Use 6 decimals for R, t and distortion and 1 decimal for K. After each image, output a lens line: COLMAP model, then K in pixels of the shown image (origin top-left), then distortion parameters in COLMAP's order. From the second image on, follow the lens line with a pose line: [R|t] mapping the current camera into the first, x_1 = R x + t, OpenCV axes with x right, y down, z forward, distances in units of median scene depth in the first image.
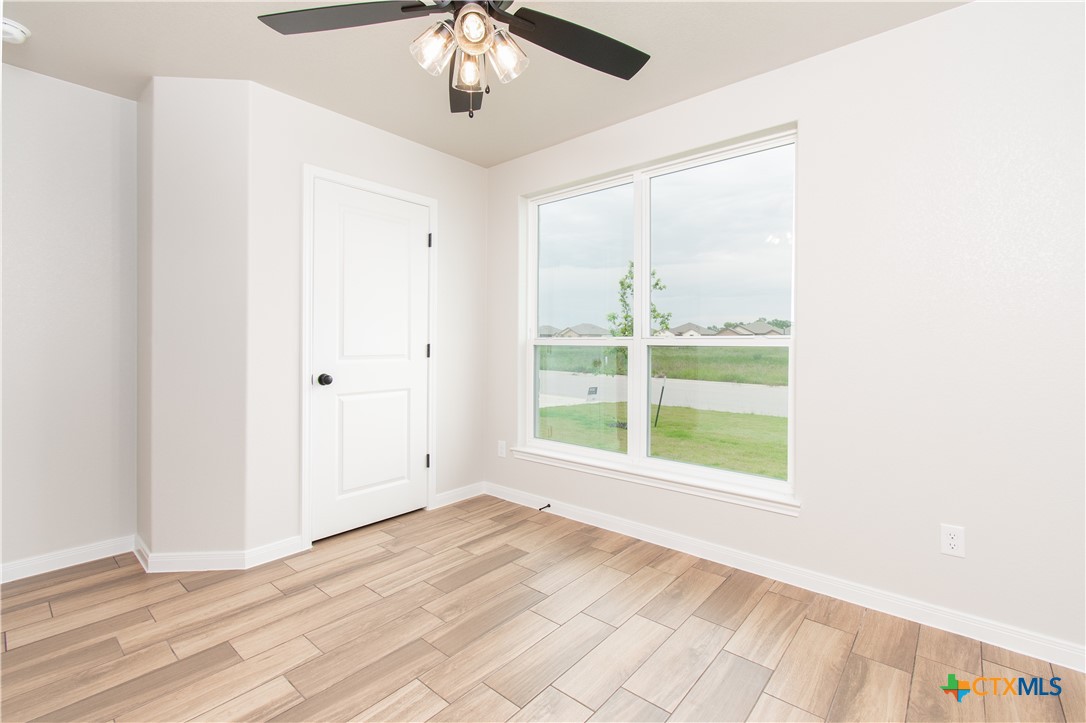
lens RADIAL K [[487.4, 0, 545.8], [0, 487.4, 343.5], [0, 0, 1]] dist [0.000419, -0.000080]
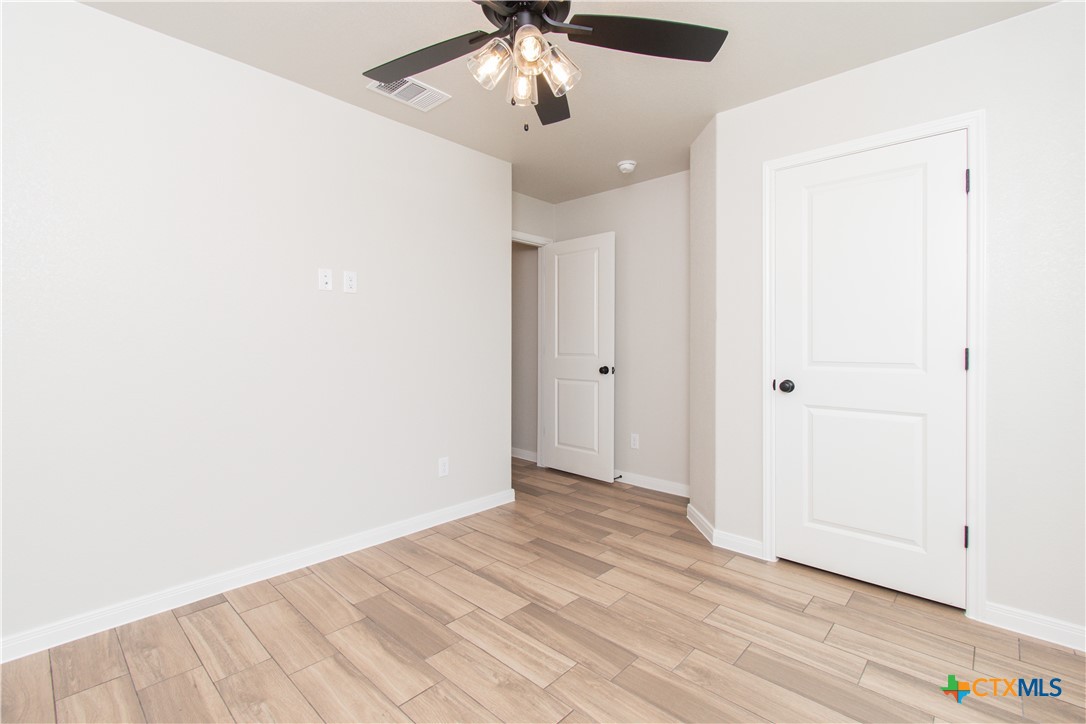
lens RADIAL K [[487.4, 0, 545.8], [0, 487.4, 344.0], [0, 0, 1]] dist [0.000419, -0.000080]
pose [[-0.040928, -0.003108, -0.999157, 0.559653], [-0.004653, 0.999985, -0.002919, -0.000306], [0.999151, 0.004529, -0.040942, 0.684008]]
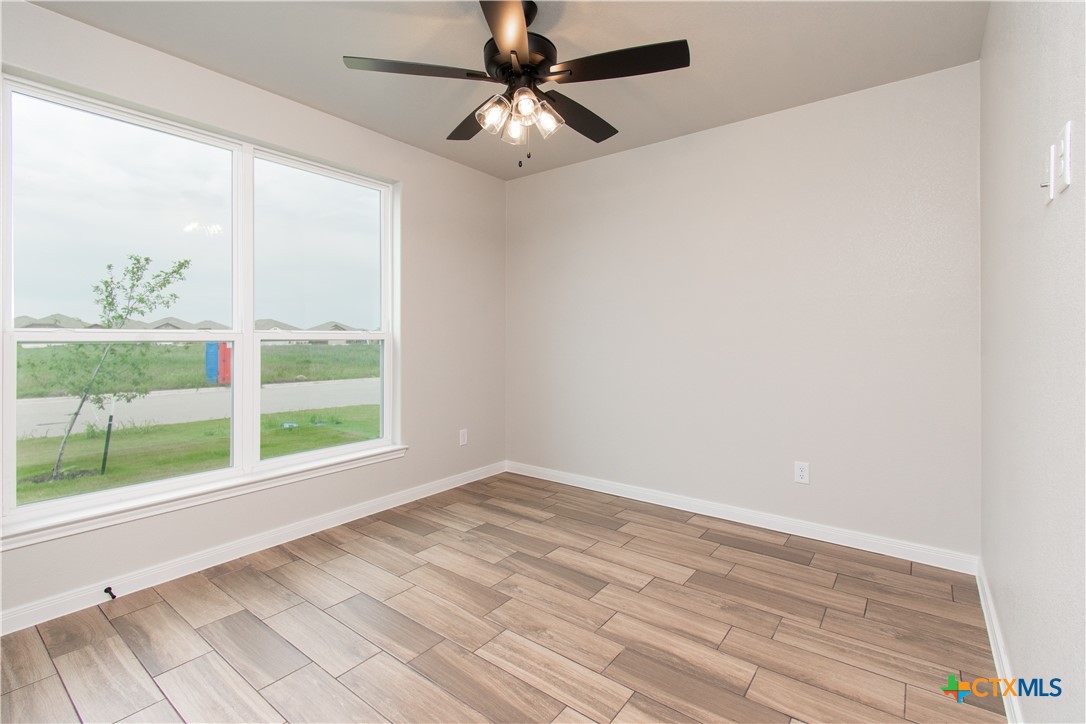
lens RADIAL K [[487.3, 0, 555.2], [0, 487.3, 337.9], [0, 0, 1]] dist [0.001095, -0.000043]
pose [[-0.073147, 0.000569, 0.997321, -0.940538], [0.004473, 0.999990, -0.000243, 0.002824], [-0.997311, 0.004444, -0.073148, 0.631379]]
